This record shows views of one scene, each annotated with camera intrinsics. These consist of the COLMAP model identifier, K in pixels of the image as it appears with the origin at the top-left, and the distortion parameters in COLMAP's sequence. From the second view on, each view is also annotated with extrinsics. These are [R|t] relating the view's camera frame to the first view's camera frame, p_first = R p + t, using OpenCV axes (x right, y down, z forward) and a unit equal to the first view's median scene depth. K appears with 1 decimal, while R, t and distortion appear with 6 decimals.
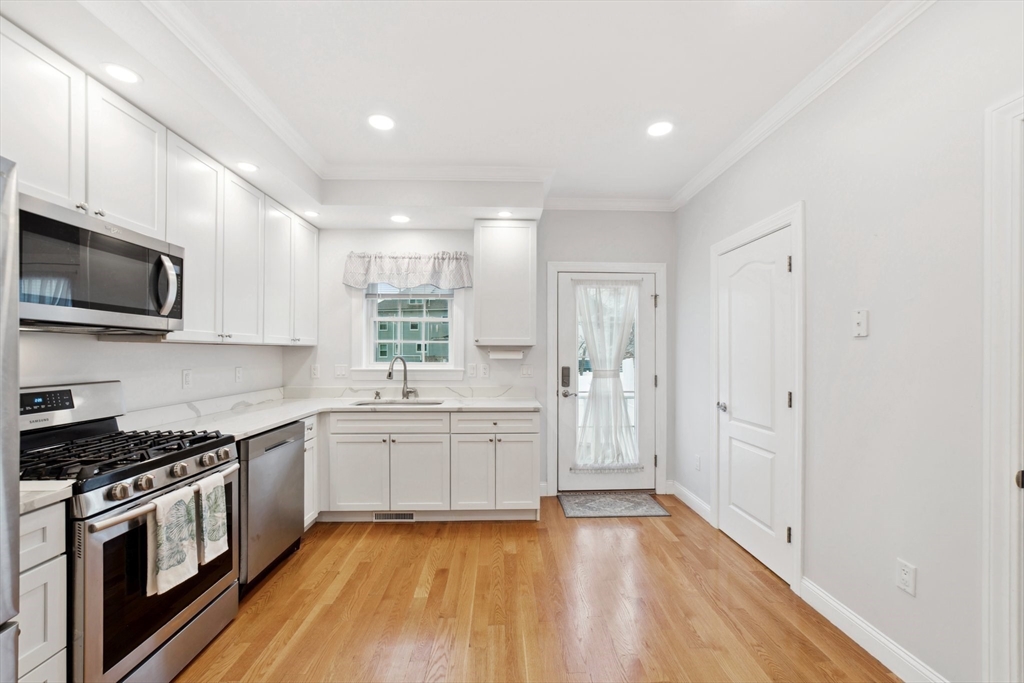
lens RADIAL K [[397.2, 0, 501.4], [0, 397.2, 352.8], [0, 0, 1]] dist [-0.020113, 0.006655]
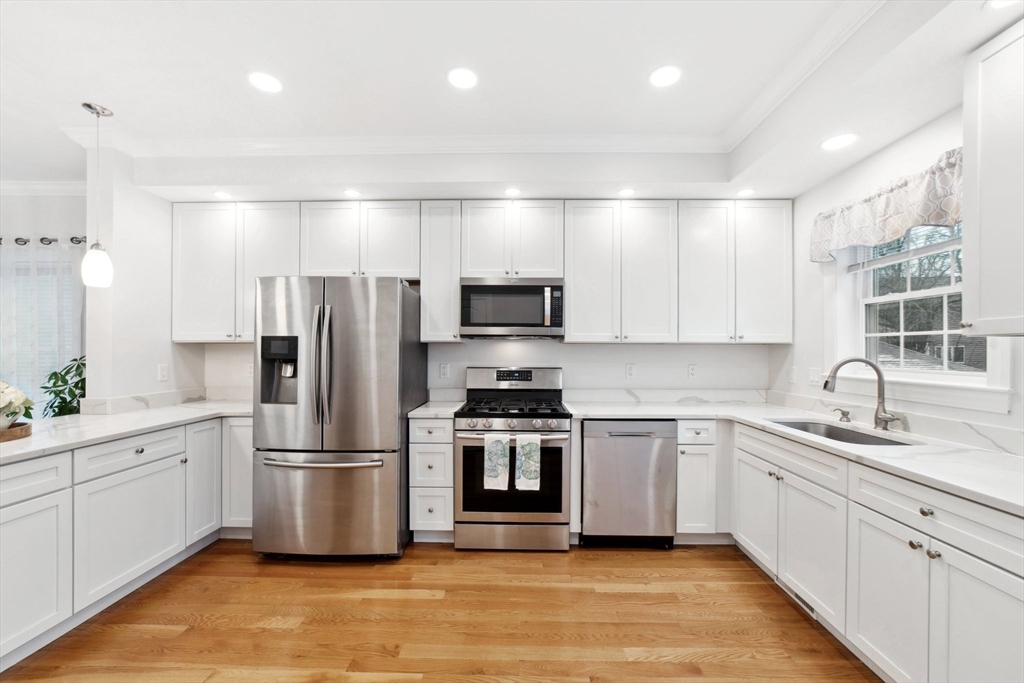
lens RADIAL K [[397.2, 0, 520.7], [0, 397.2, 348.3], [0, 0, 1]] dist [-0.020113, 0.006655]
pose [[-0.004850, -0.005088, -0.999975, 0.421392], [-0.004366, 0.999978, -0.005067, -0.000611], [0.999979, 0.004342, -0.004872, 0.546526]]
